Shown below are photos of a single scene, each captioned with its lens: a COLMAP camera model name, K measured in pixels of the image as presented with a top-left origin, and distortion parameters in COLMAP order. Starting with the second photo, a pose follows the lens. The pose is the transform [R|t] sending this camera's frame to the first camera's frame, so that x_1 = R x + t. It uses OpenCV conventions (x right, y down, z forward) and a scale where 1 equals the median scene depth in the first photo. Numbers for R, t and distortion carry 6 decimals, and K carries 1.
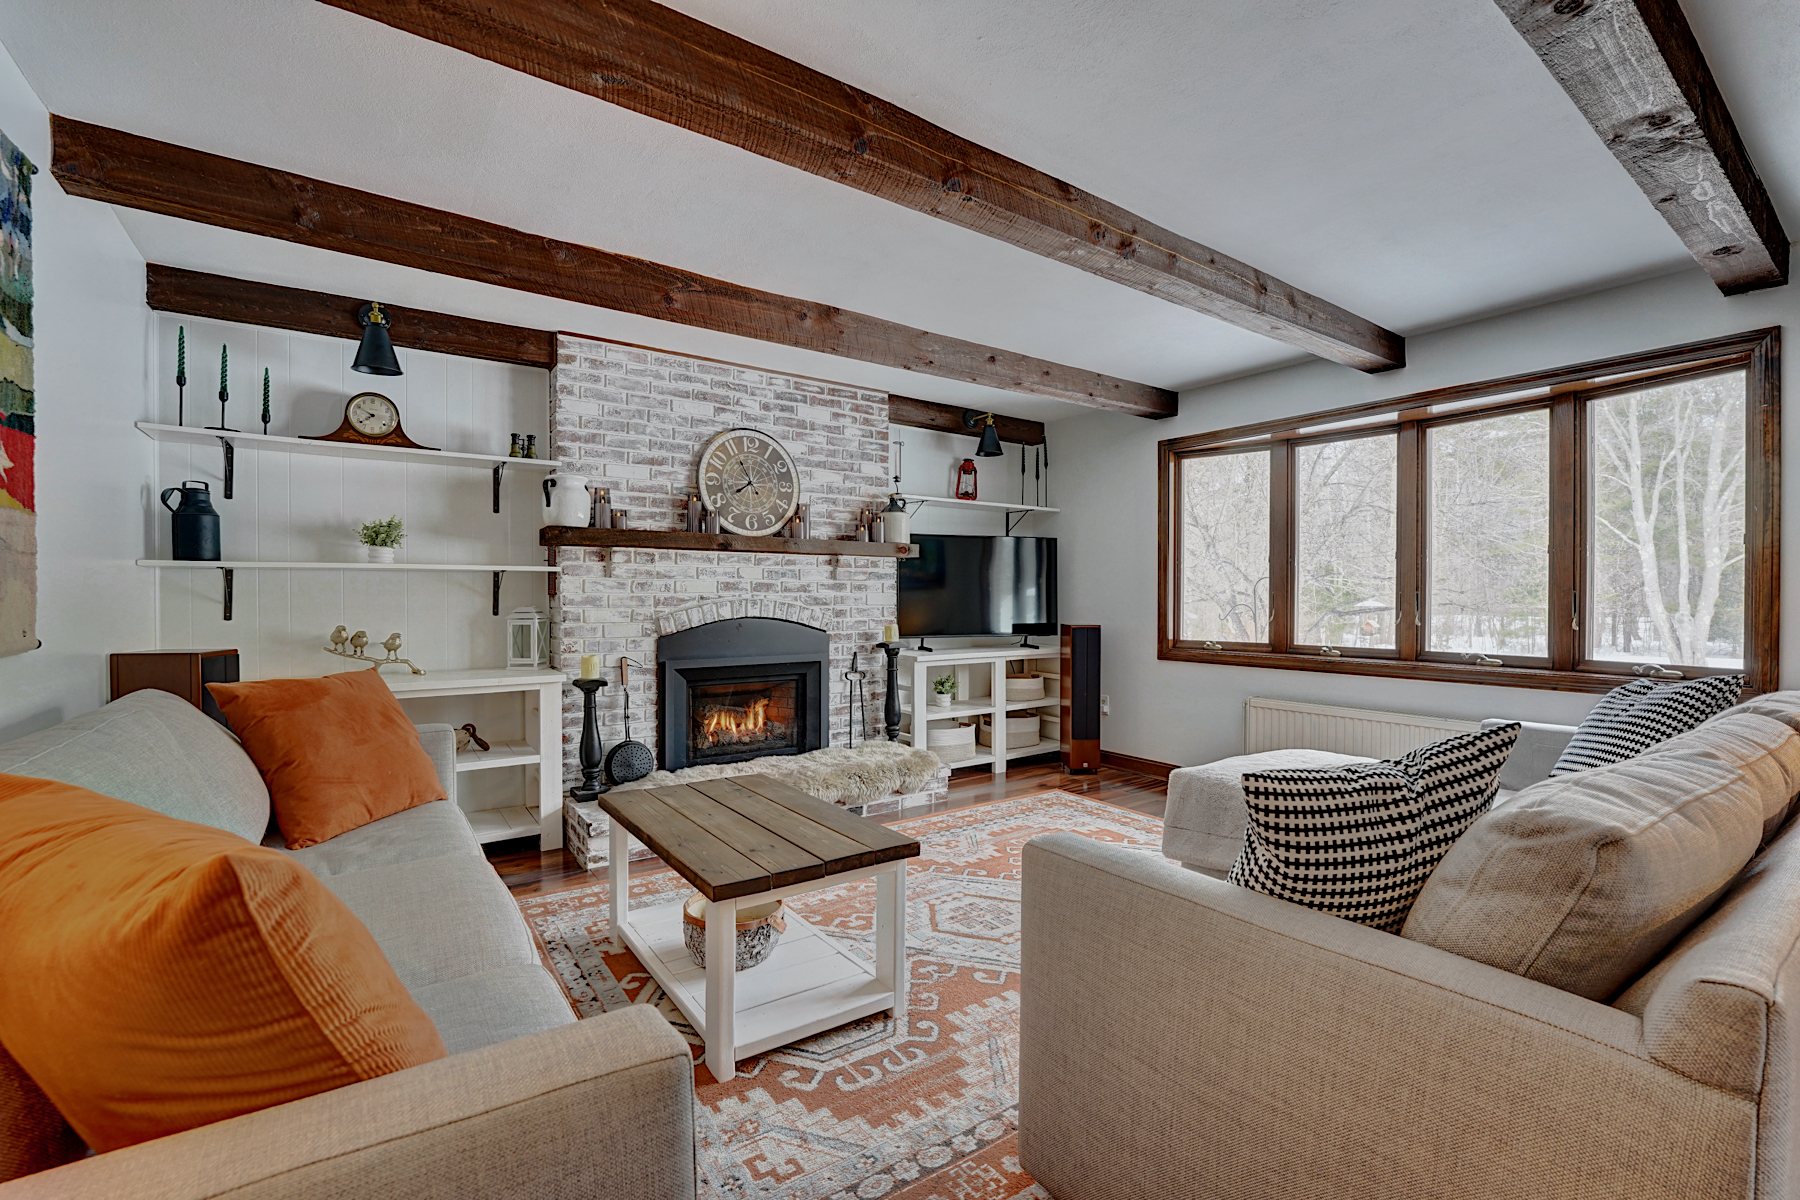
lens RADIAL K [[792.1, 0, 895.6], [0, 792.1, 602.4], [0, 0, 1]] dist [-0.013390, -0.000120]
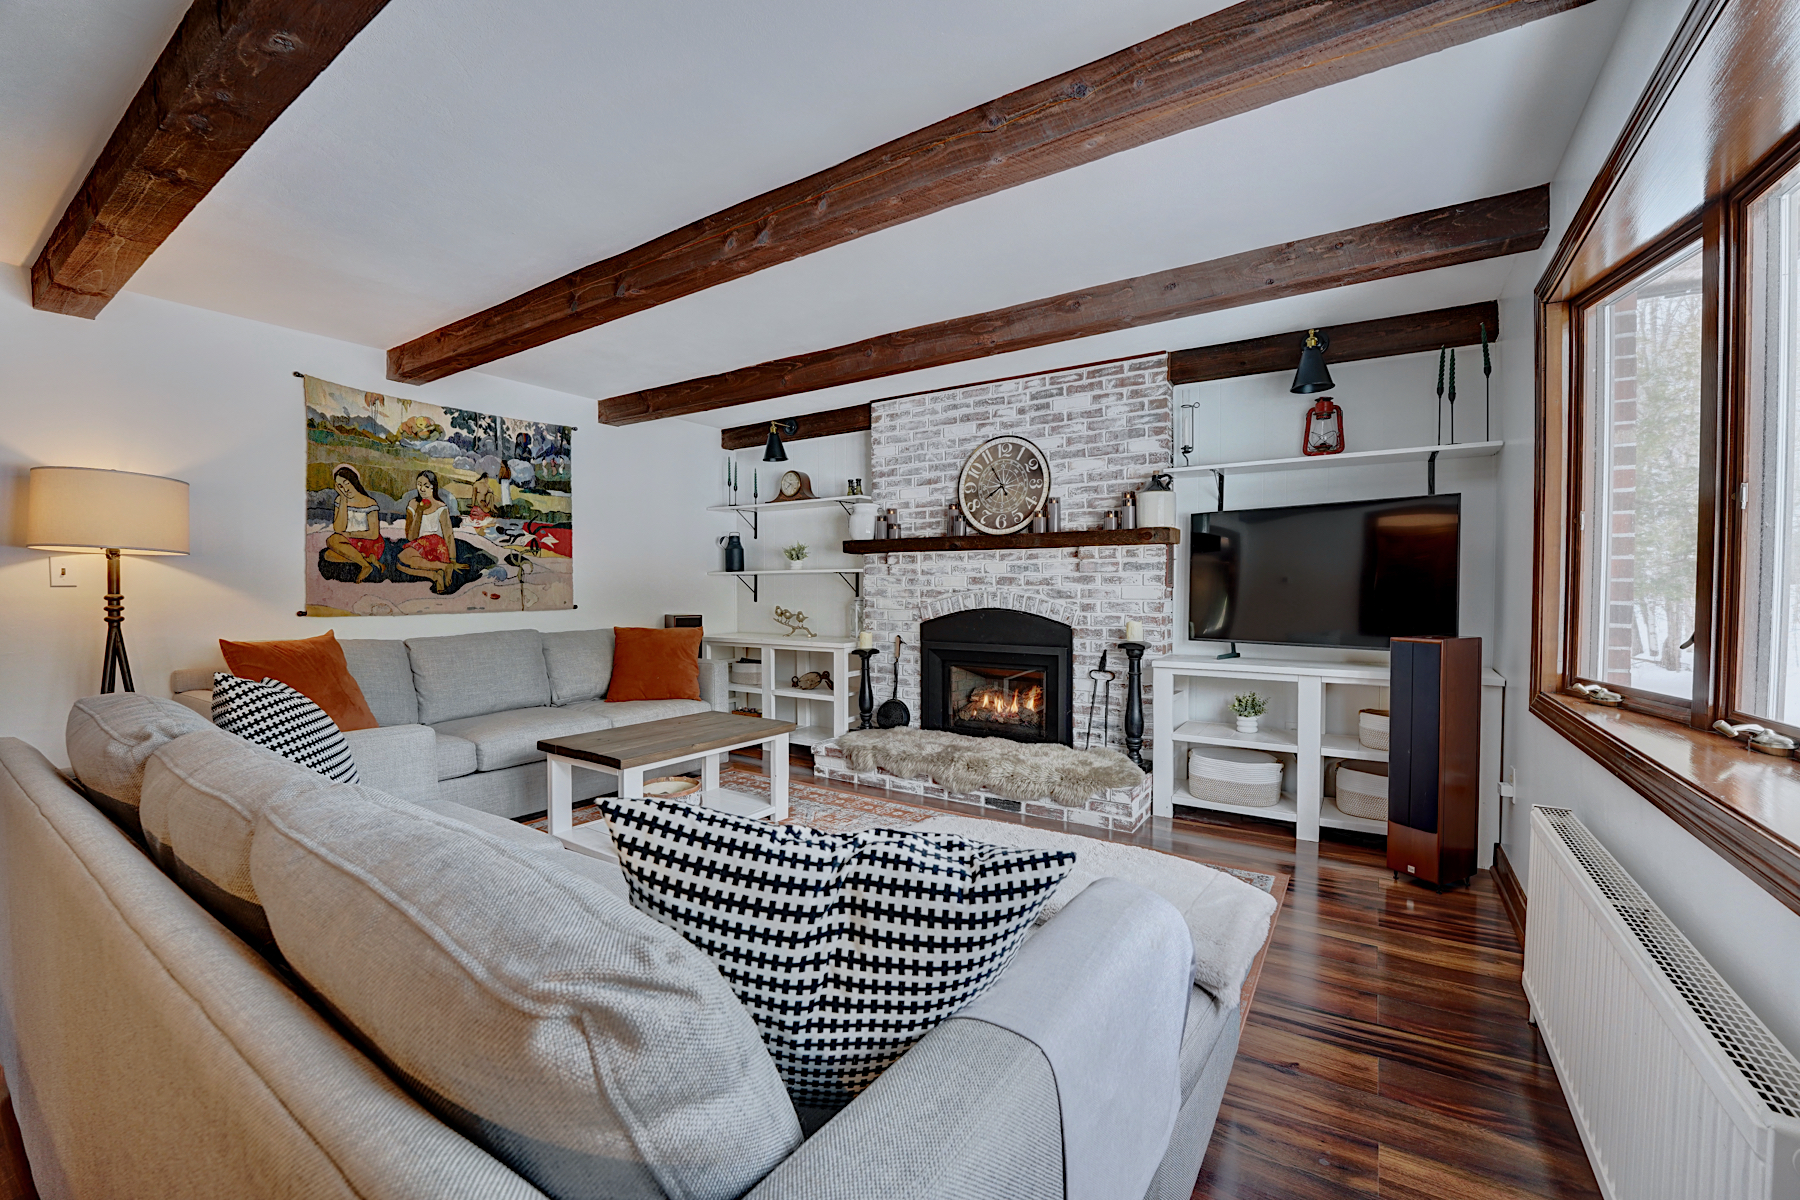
lens RADIAL K [[735.5, 0, 889.2], [0, 735.5, 601.1], [0, 0, 1]] dist [-0.020509, 0.001242]
pose [[0.345657, 0.013586, -0.938263, 0.713836], [-0.008533, 0.999899, 0.011335, -0.001785], [0.938322, 0.004089, 0.345738, 0.502627]]
